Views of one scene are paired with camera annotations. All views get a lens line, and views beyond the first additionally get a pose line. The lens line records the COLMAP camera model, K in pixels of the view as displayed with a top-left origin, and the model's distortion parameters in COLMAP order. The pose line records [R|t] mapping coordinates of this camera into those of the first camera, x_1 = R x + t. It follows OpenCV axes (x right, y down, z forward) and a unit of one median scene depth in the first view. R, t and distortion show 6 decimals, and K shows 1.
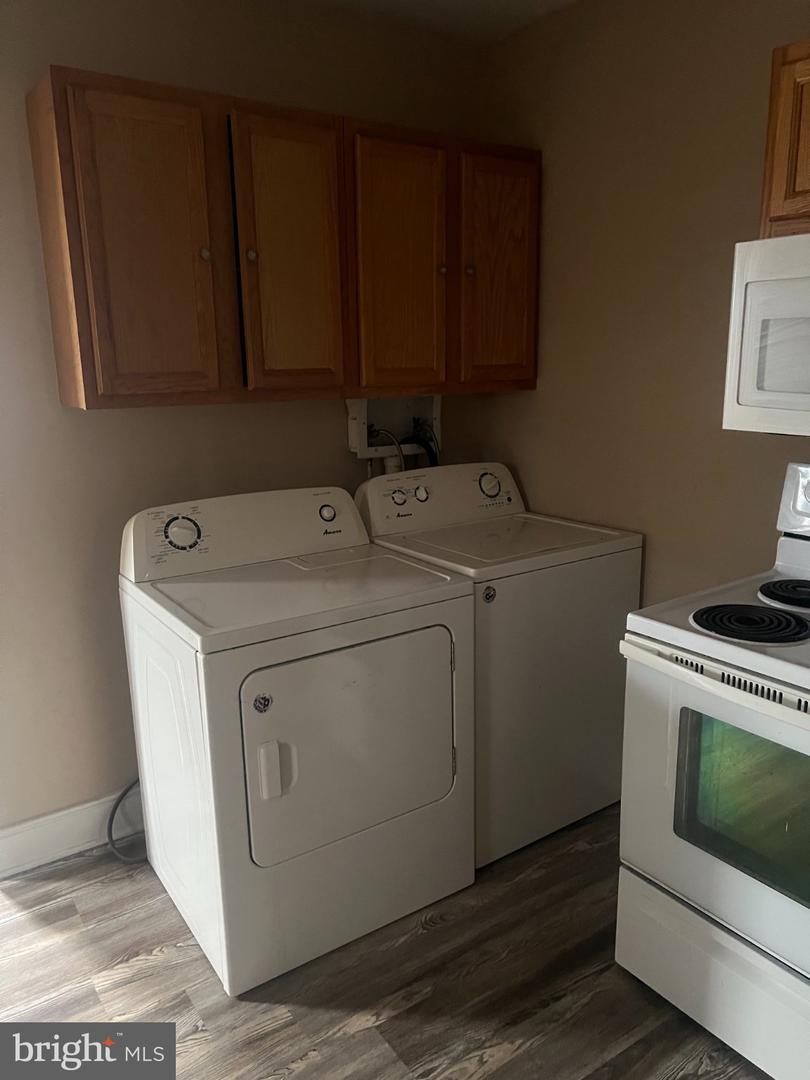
lens RADIAL K [[827.6, 0, 405.0], [0, 827.6, 540.0], [0, 0, 1]] dist [0.036454, -0.075178]
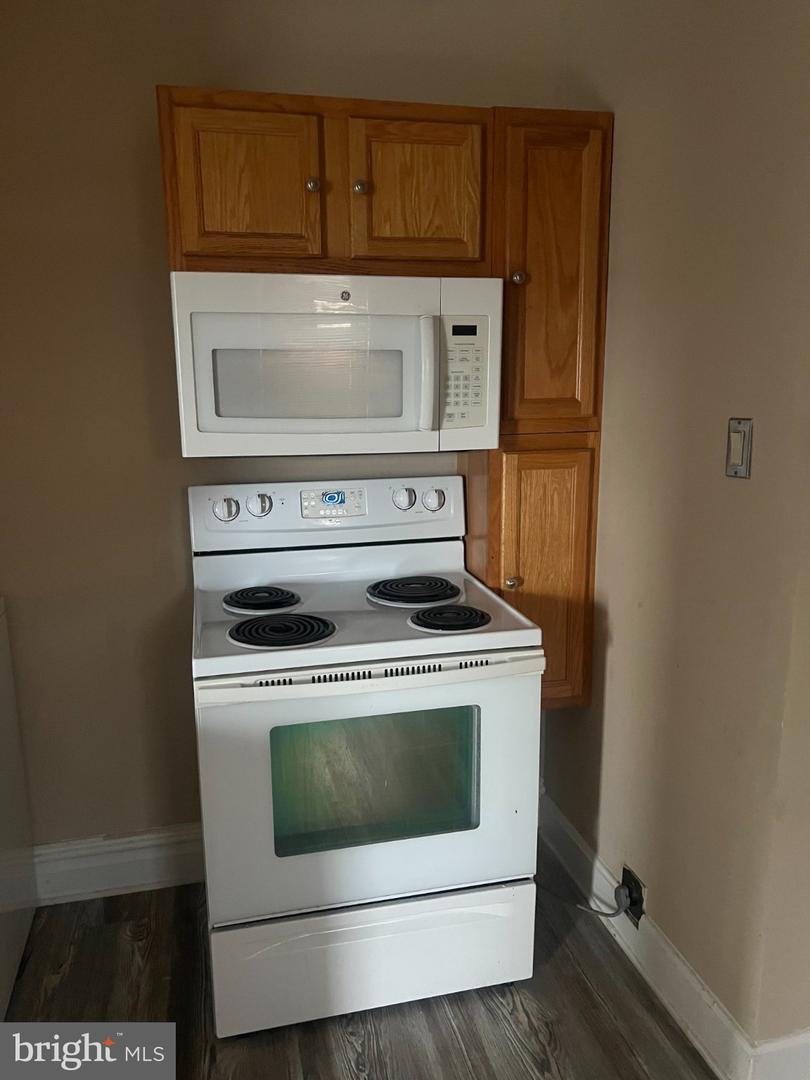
lens RADIAL K [[809.8, 0, 405.0], [0, 809.8, 540.0], [0, 0, 1]] dist [-0.003395, -0.003625]
pose [[0.349361, -0.165214, 0.922307, -0.455254], [0.216335, 0.971959, 0.092163, -0.072365], [-0.911672, 0.167329, 0.375307, 0.432749]]
